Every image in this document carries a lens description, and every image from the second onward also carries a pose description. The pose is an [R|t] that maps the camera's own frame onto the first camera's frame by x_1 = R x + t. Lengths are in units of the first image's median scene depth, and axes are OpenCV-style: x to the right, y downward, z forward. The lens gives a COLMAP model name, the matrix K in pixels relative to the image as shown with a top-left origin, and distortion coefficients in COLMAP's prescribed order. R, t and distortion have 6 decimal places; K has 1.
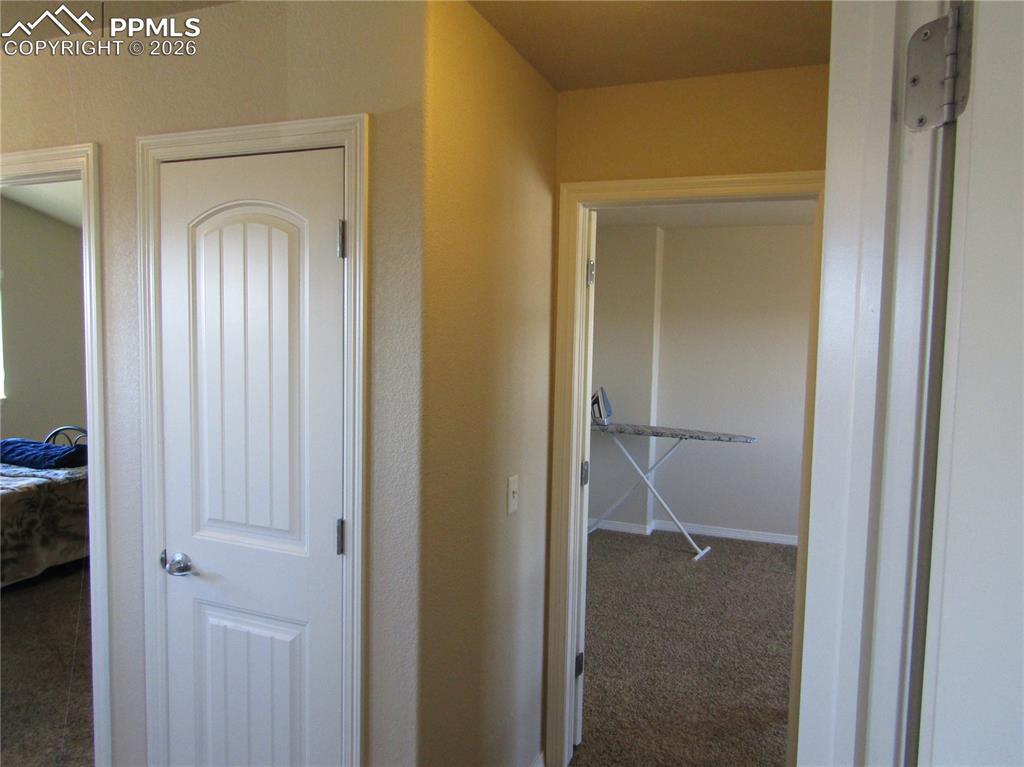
lens RADIAL K [[715.1, 0, 511.6], [0, 715.1, 383.2], [0, 0, 1]] dist [-0.003673, -0.010231]
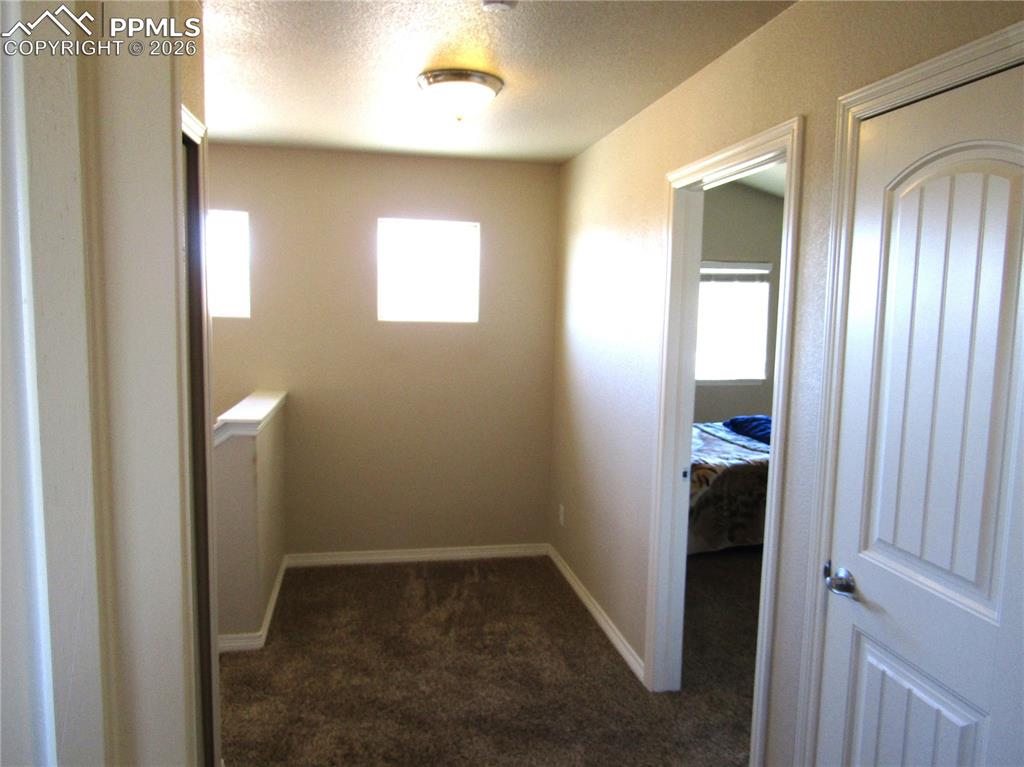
lens RADIAL K [[715.1, 0, 509.4], [0, 715.1, 386.3], [0, 0, 1]] dist [-0.003673, -0.010231]
pose [[0.541247, 0.081158, -0.836938, 0.028855], [-0.064878, 0.996395, 0.054665, -0.006908], [0.838357, 0.024712, 0.544561, 0.175572]]
